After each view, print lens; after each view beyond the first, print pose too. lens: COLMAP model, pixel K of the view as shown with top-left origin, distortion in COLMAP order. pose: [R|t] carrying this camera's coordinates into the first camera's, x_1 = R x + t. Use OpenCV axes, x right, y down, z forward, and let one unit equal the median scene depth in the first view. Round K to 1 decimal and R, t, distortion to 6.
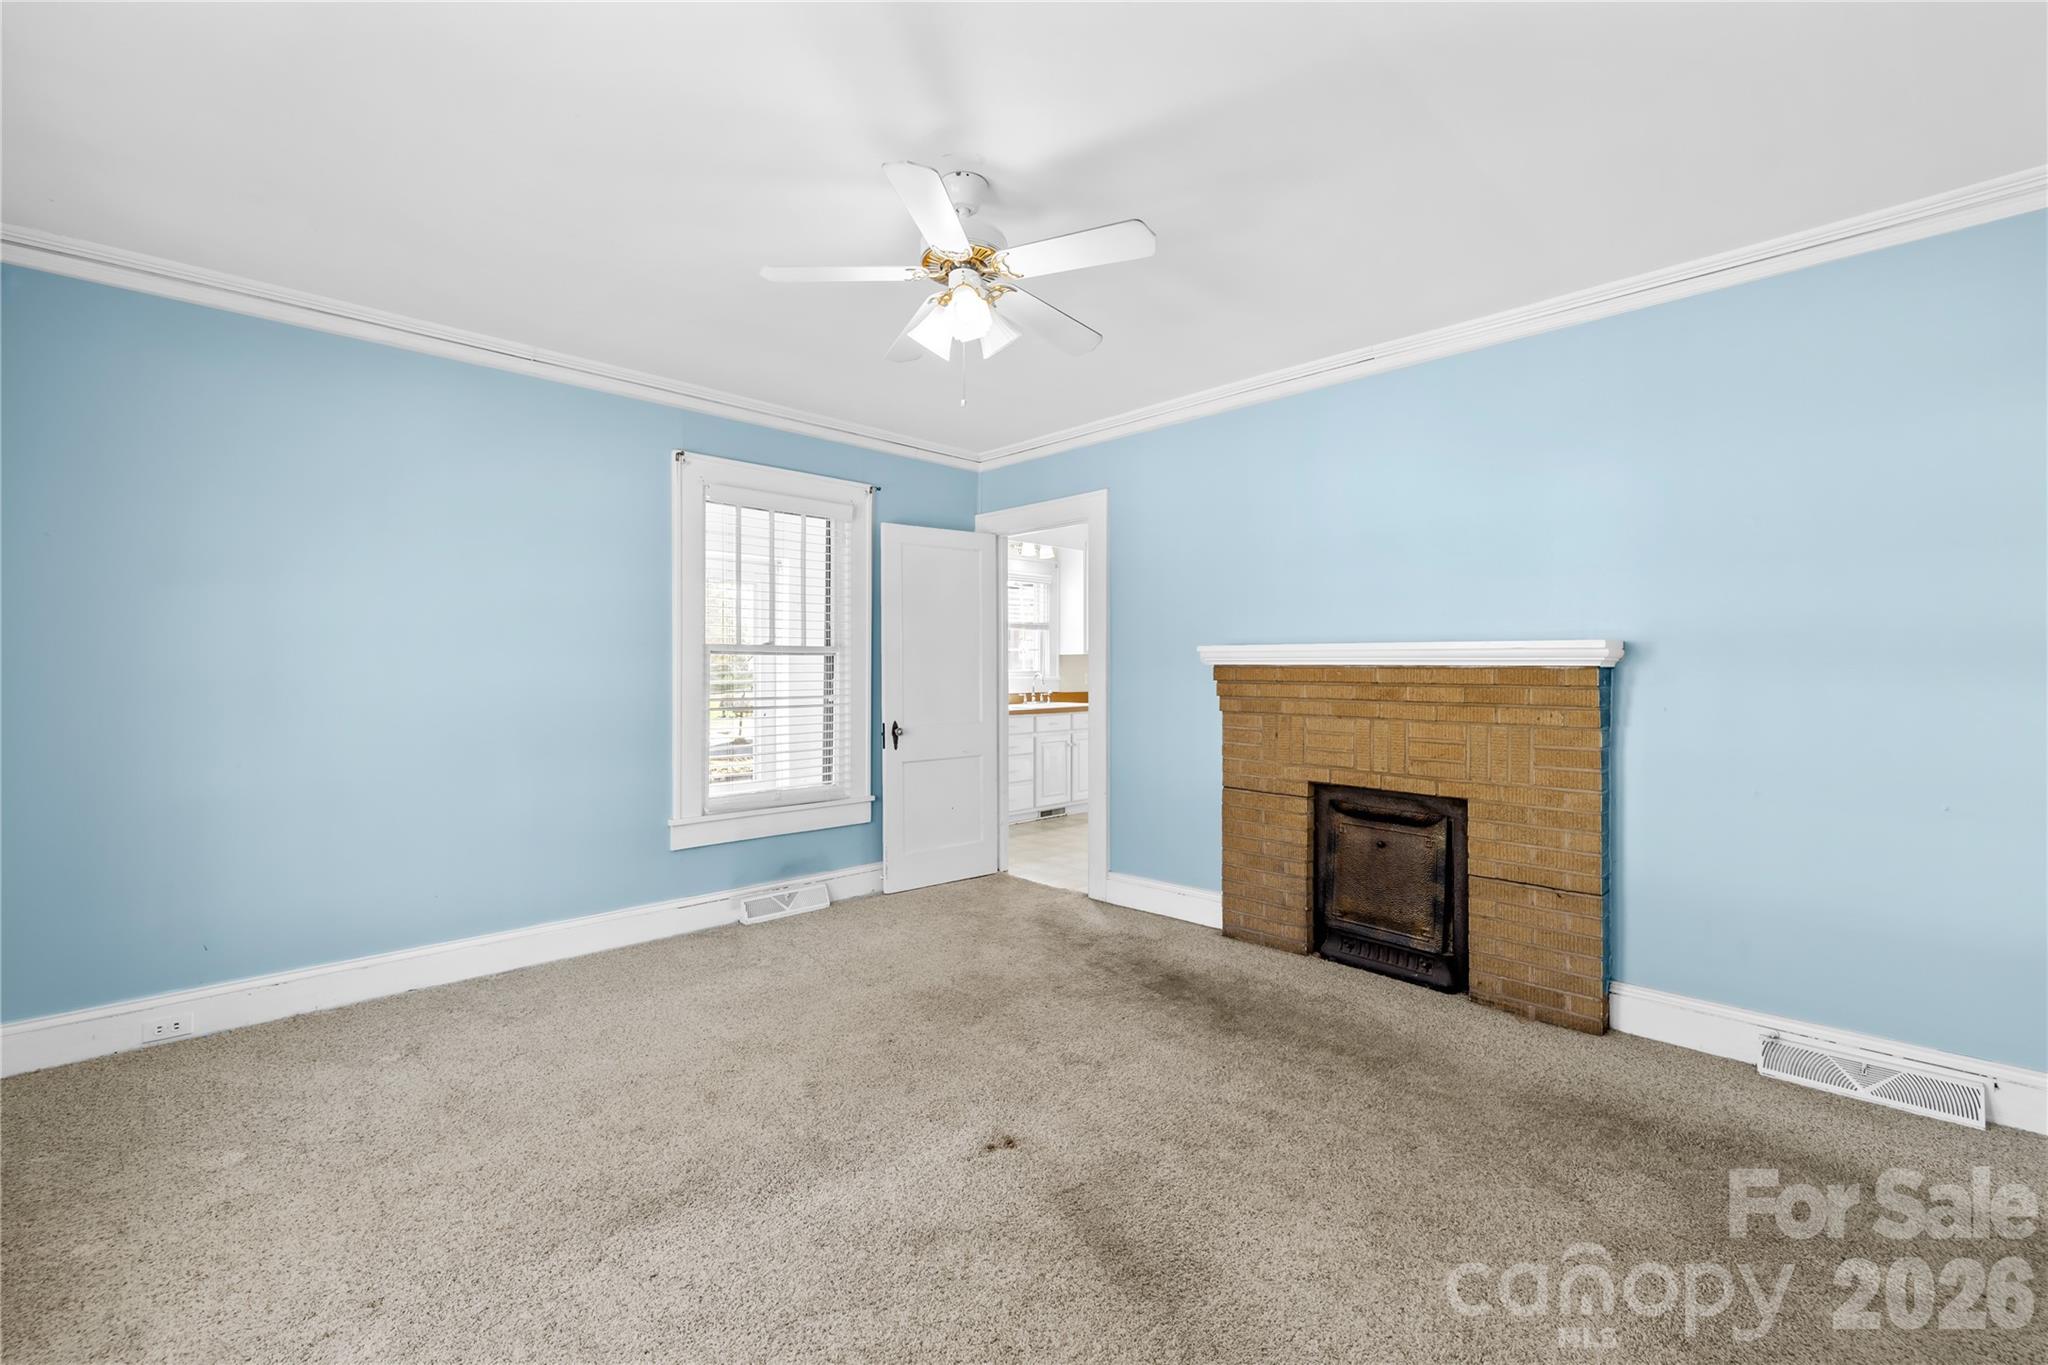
lens RADIAL K [[871.1, 0, 1013.5], [0, 871.1, 681.0], [0, 0, 1]] dist [0.001152, 0.000015]
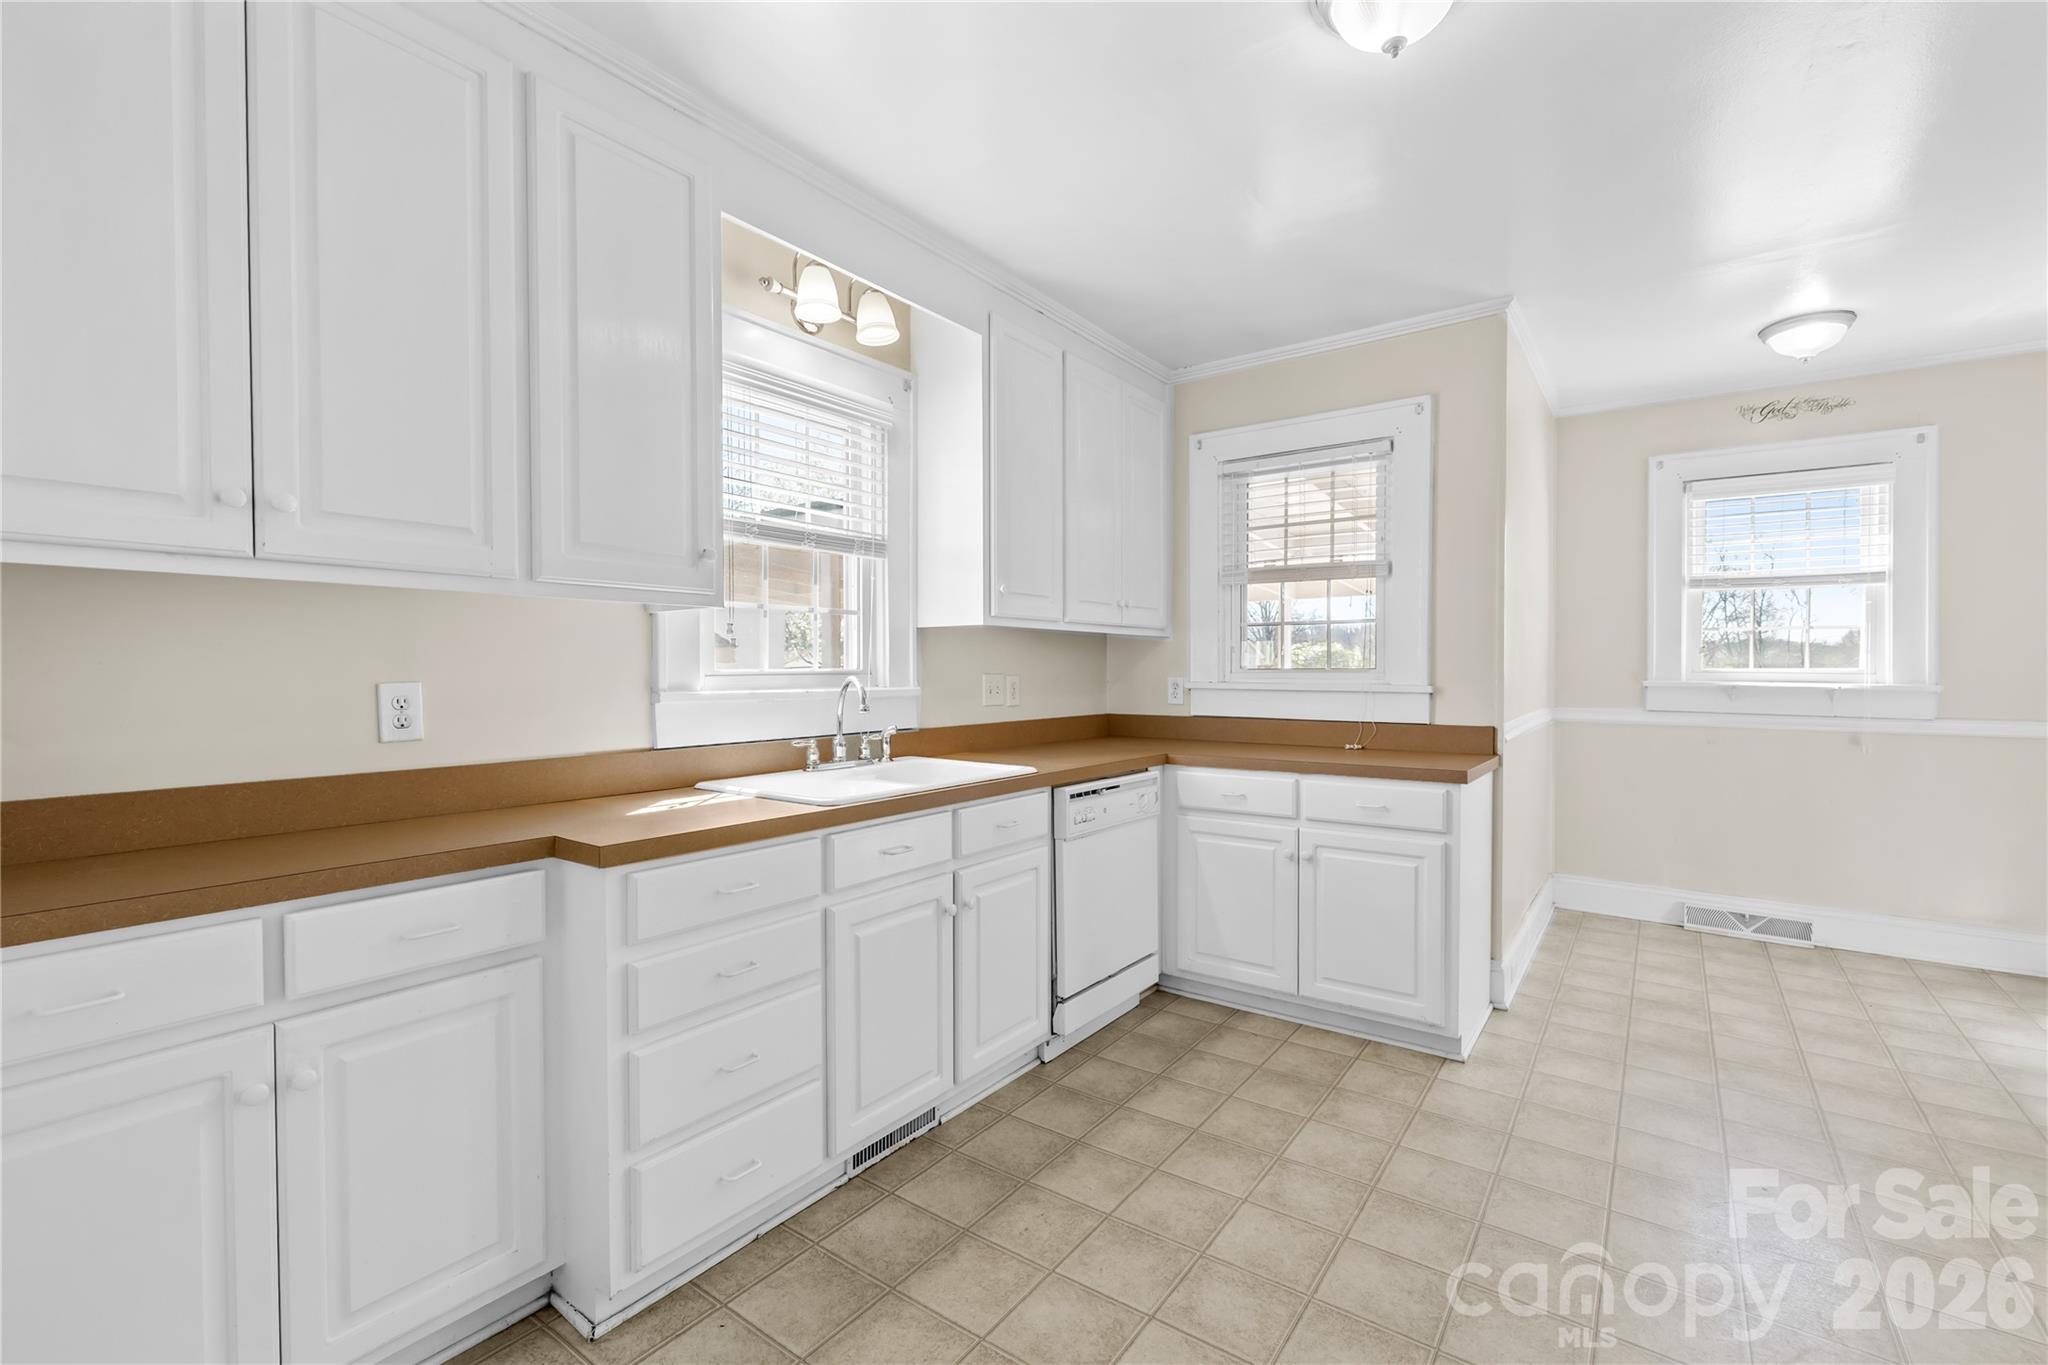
lens RADIAL K [[871.1, 0, 1013.5], [0, 871.1, 681.0], [0, 0, 1]] dist [0.001152, 0.000015]
pose [[0.987624, -0.005647, 0.156741, 0.036279], [0.005279, 0.999982, 0.002766, -0.008137], [-0.156753, -0.001905, 0.987636, 0.649874]]
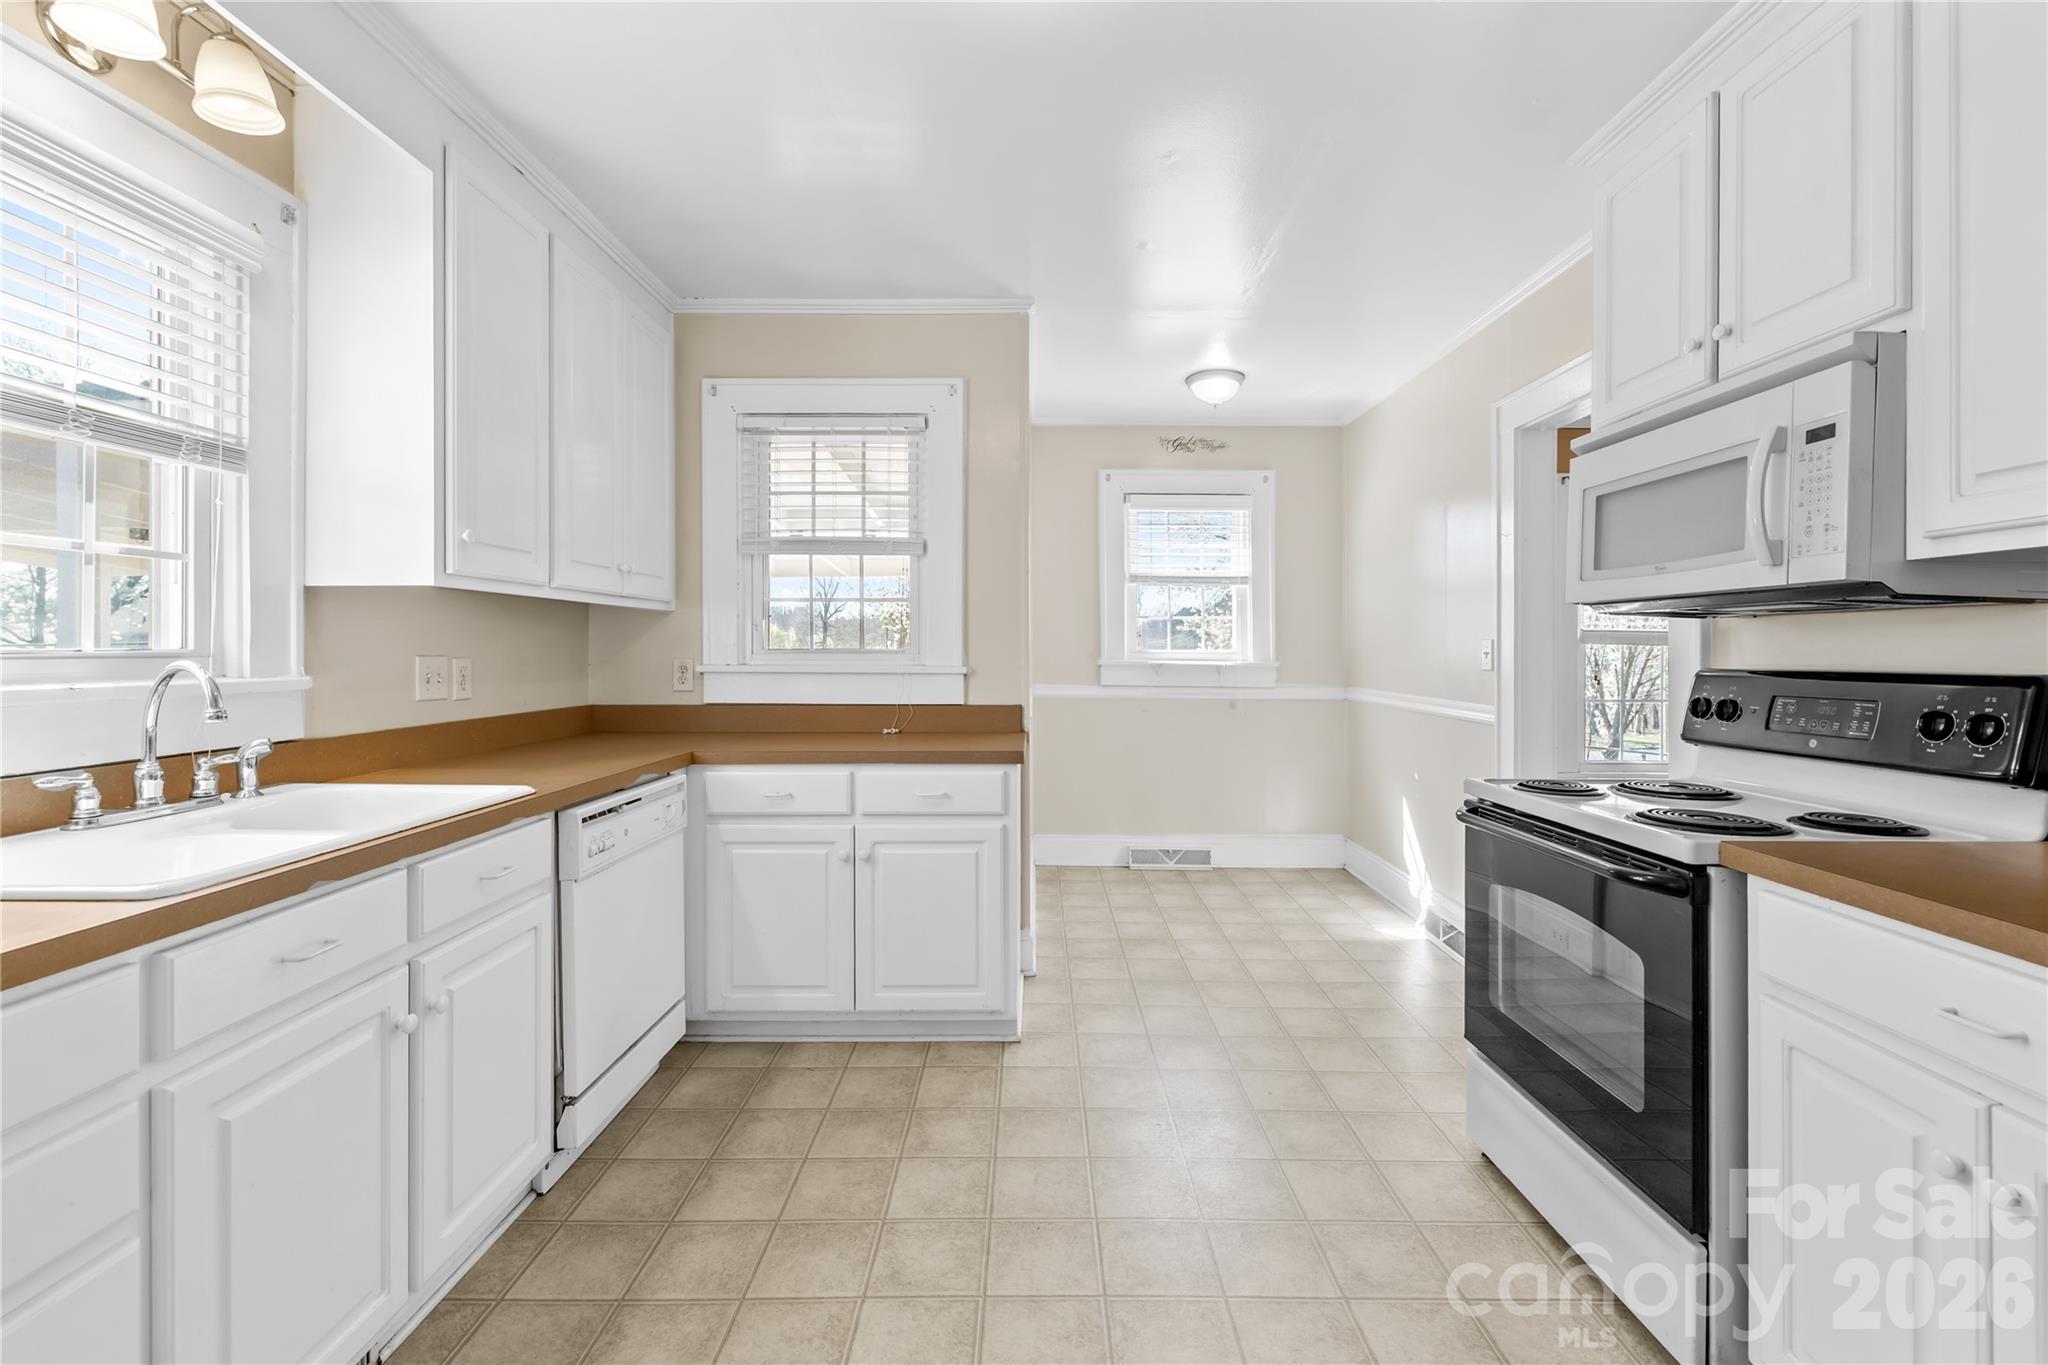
lens RADIAL K [[873.0, 0, 1025.5], [0, 873.0, 646.1], [0, 0, 1]] dist [-0.001186, -0.000373]
pose [[0.700193, 0.000764, 0.713954, 0.020691], [0.009369, 0.999903, -0.010259, -0.008761], [-0.713893, 0.013872, 0.700118, 0.711611]]
